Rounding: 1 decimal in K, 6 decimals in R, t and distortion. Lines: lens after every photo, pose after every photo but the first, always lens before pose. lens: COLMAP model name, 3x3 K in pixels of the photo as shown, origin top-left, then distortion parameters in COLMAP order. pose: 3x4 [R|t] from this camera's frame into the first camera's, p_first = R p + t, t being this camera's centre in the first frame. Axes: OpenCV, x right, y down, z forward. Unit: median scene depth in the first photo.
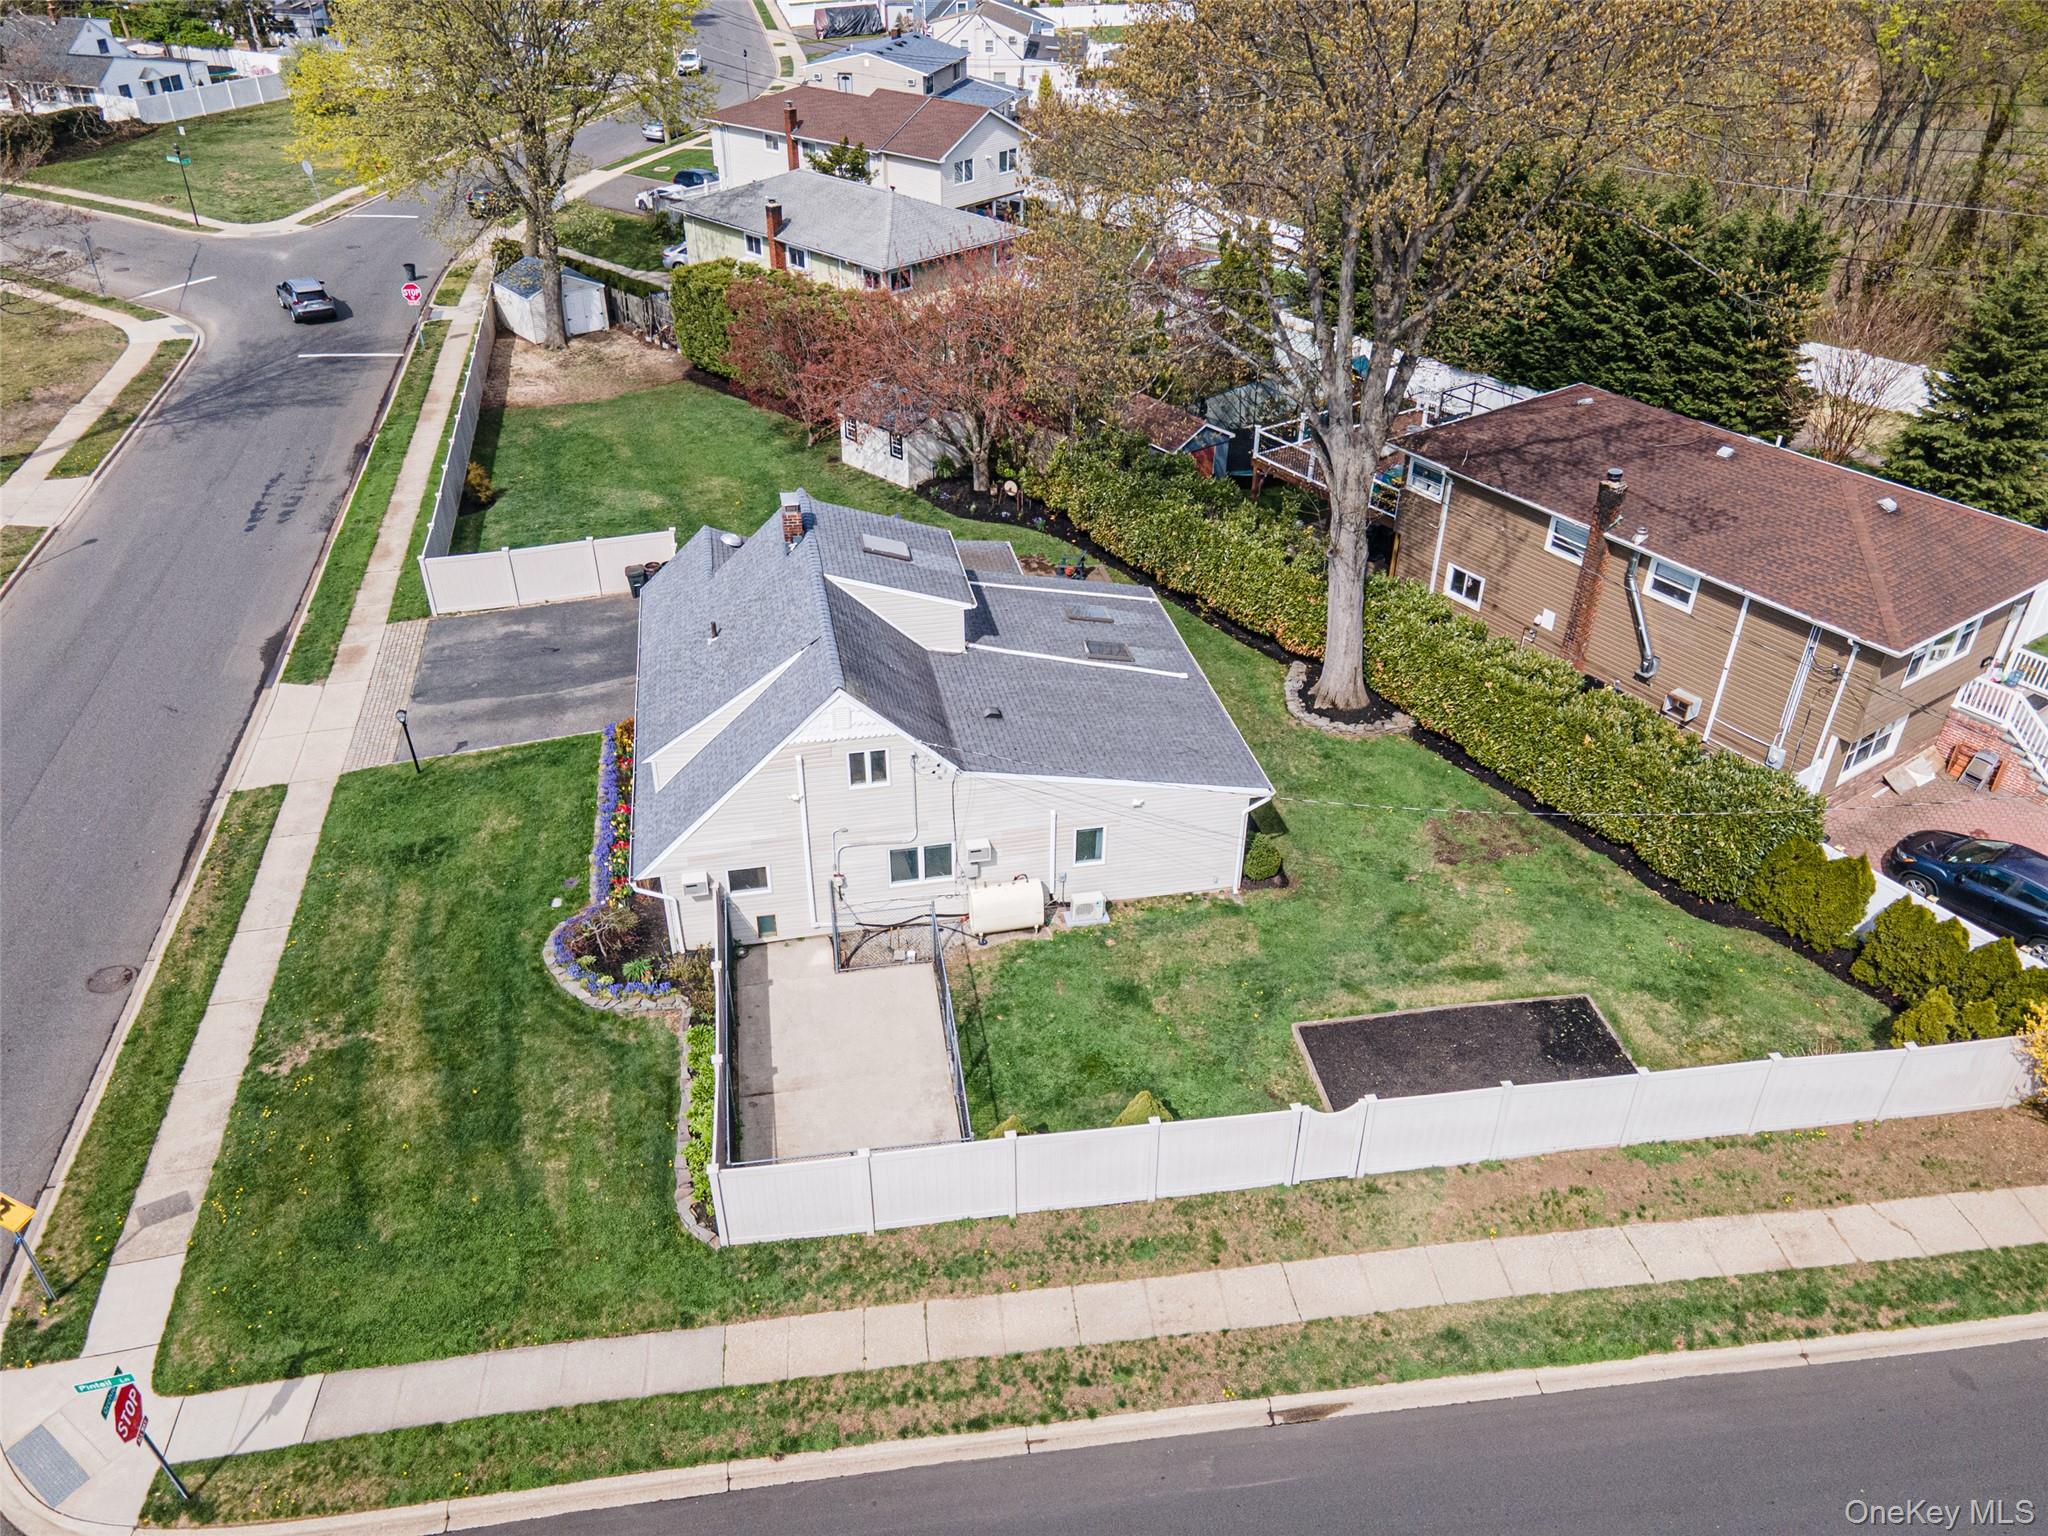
lens RADIAL K [[1487.1, 0, 1017.8], [0, 1487.1, 770.8], [0, 0, 1]] dist [0.039643, 0.002680]
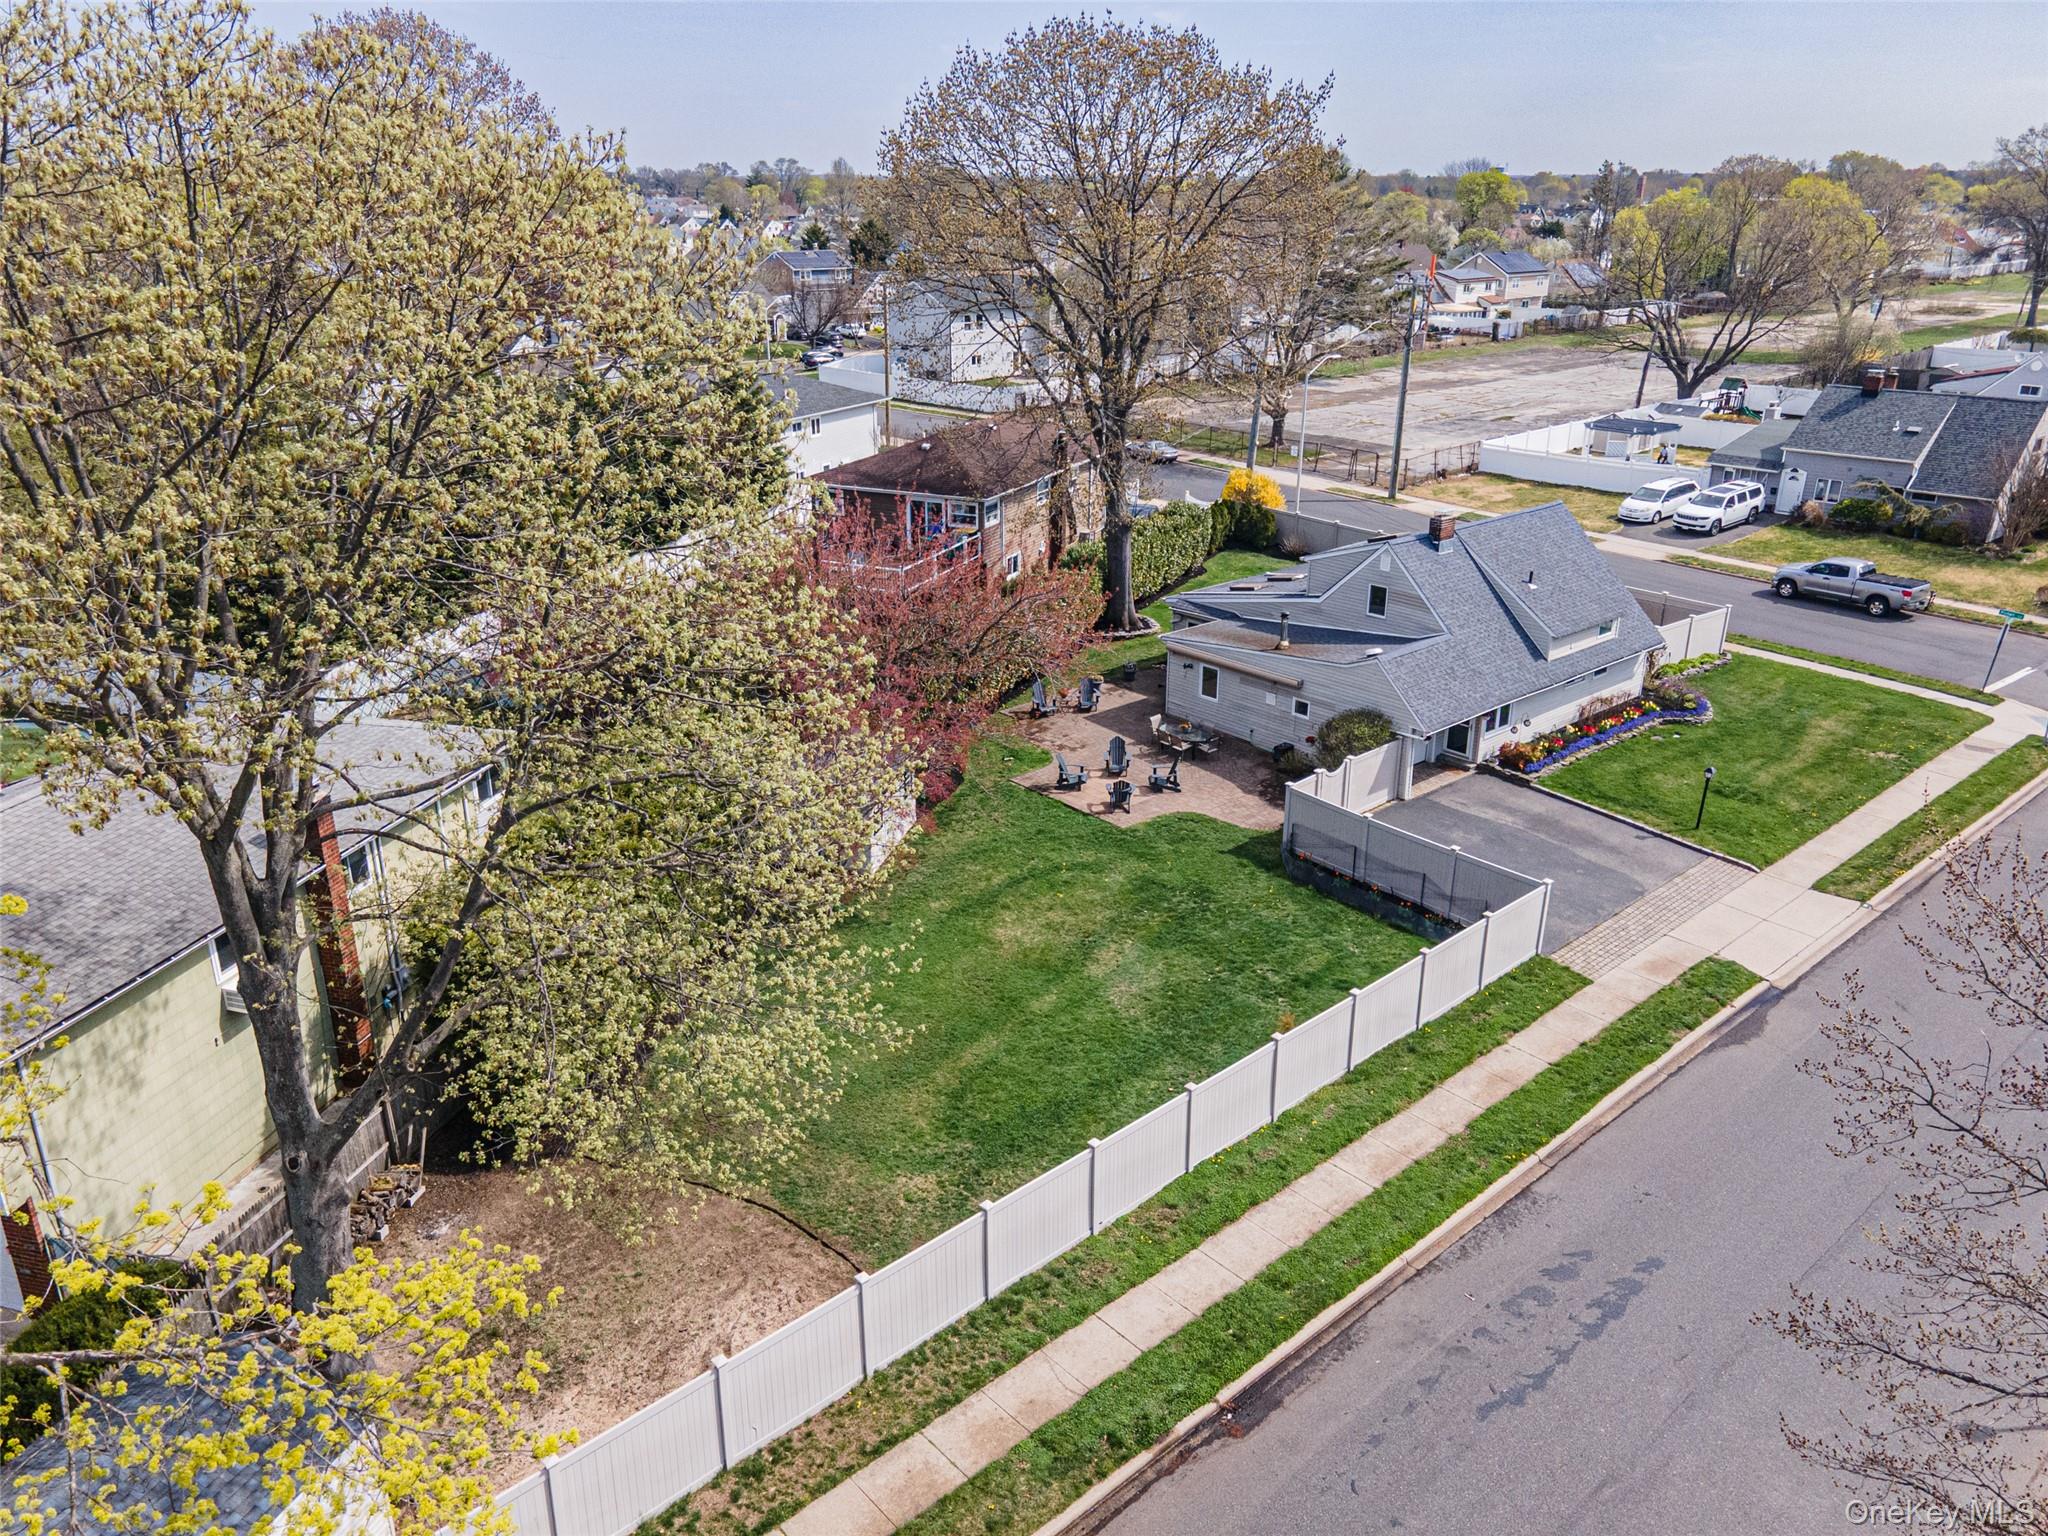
lens RADIAL K [[1481.4, 0, 1024.0], [0, 1481.4, 768.0], [0, 0, 1]] dist [0.025943, -0.005628]
pose [[-0.500090, -0.316529, 0.806052, -1.300566], [0.482170, 0.671394, 0.562798, -1.117495], [-0.719321, 0.670104, -0.183137, 1.956419]]
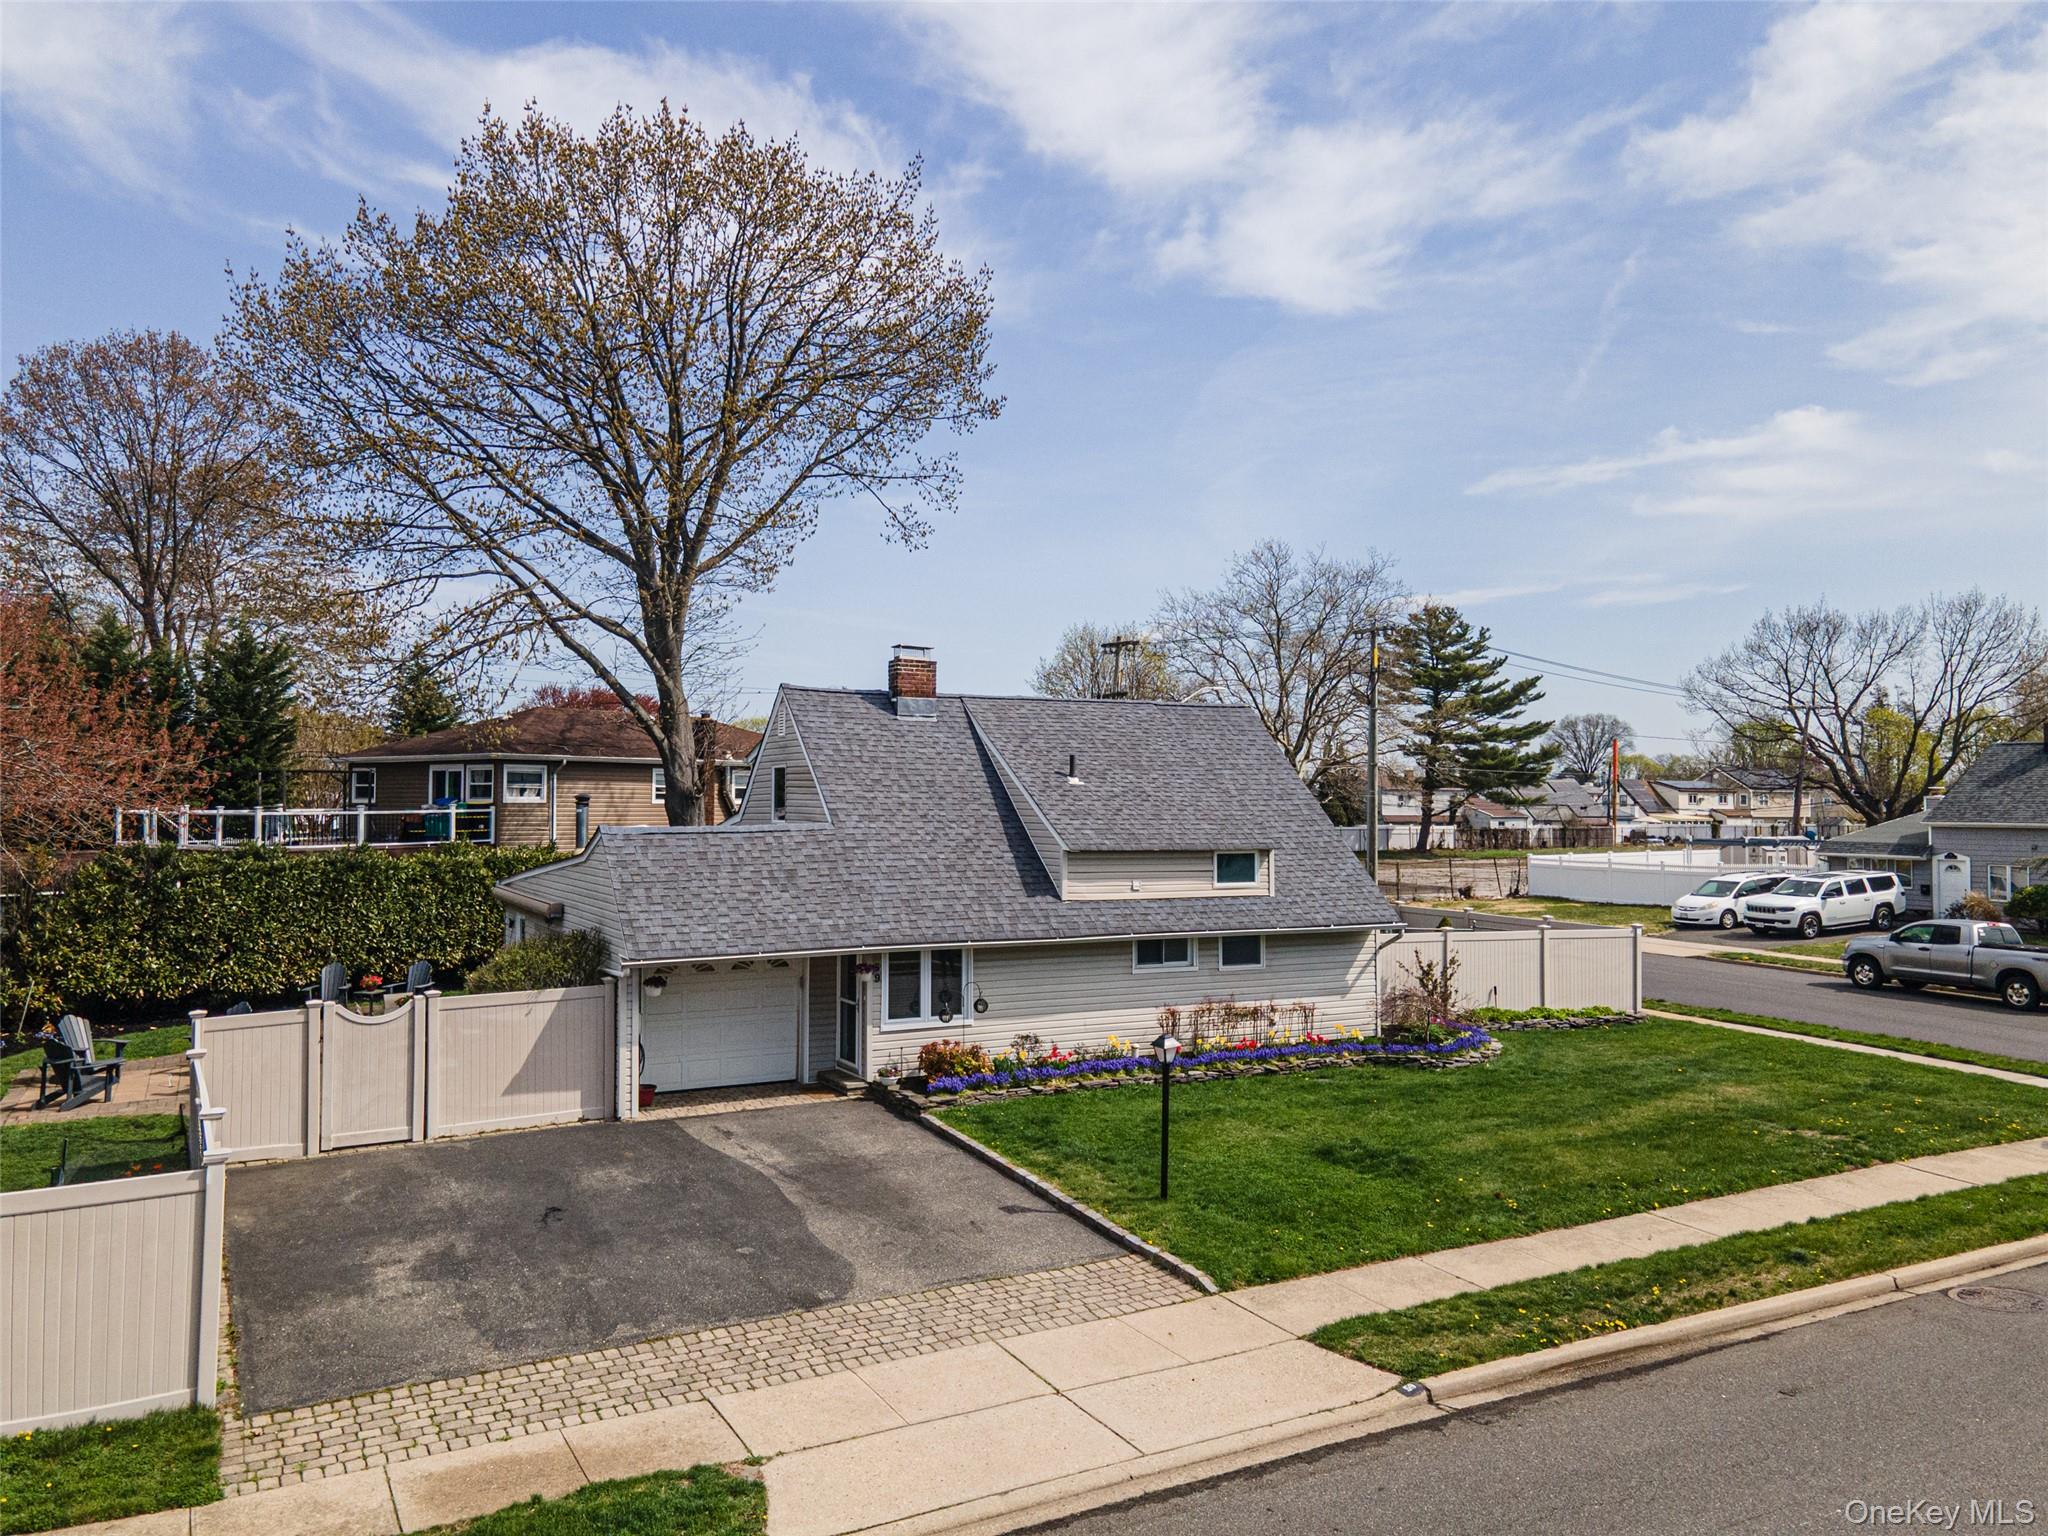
lens RADIAL K [[1487.1, 0, 1017.8], [0, 1487.1, 770.8], [0, 0, 1]] dist [0.039643, 0.002680]
pose [[-0.293015, 0.015246, 0.955986, -1.048823], [0.532316, 0.833174, 0.149871, -0.248711], [-0.794217, 0.552801, -0.252248, 1.386512]]
